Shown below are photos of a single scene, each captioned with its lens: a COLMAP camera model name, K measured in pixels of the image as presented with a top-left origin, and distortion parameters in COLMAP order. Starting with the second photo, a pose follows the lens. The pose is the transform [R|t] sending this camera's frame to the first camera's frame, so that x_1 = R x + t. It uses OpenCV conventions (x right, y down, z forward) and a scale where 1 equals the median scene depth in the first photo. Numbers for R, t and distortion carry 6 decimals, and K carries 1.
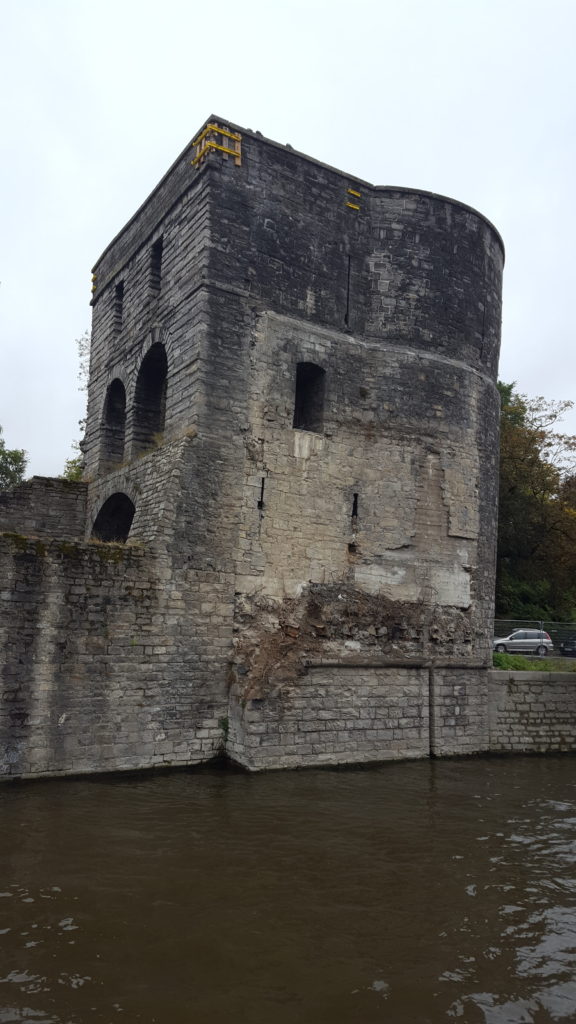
lens RADIAL K [[828.4, 0, 288.0], [0, 828.4, 512.0], [0, 0, 1]] dist [0.101906, -0.000286]
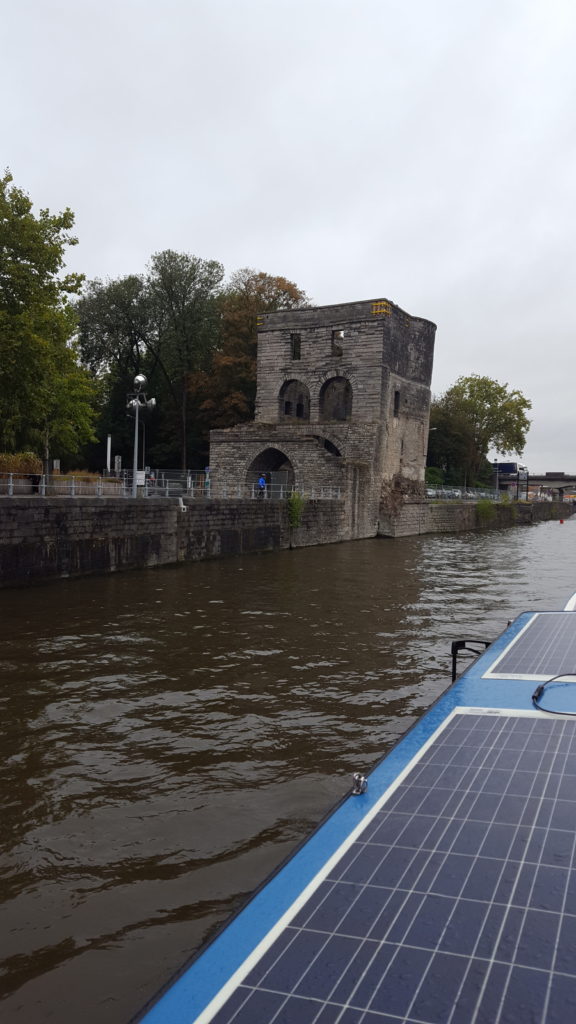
lens RADIAL K [[828.4, 0, 288.0], [0, 828.4, 512.0], [0, 0, 1]] dist [0.101906, -0.000286]
pose [[0.867428, -0.018127, 0.497232, -1.562301], [-0.083427, 0.979890, 0.181262, -0.247611], [-0.490518, -0.198715, 0.848472, -1.126178]]
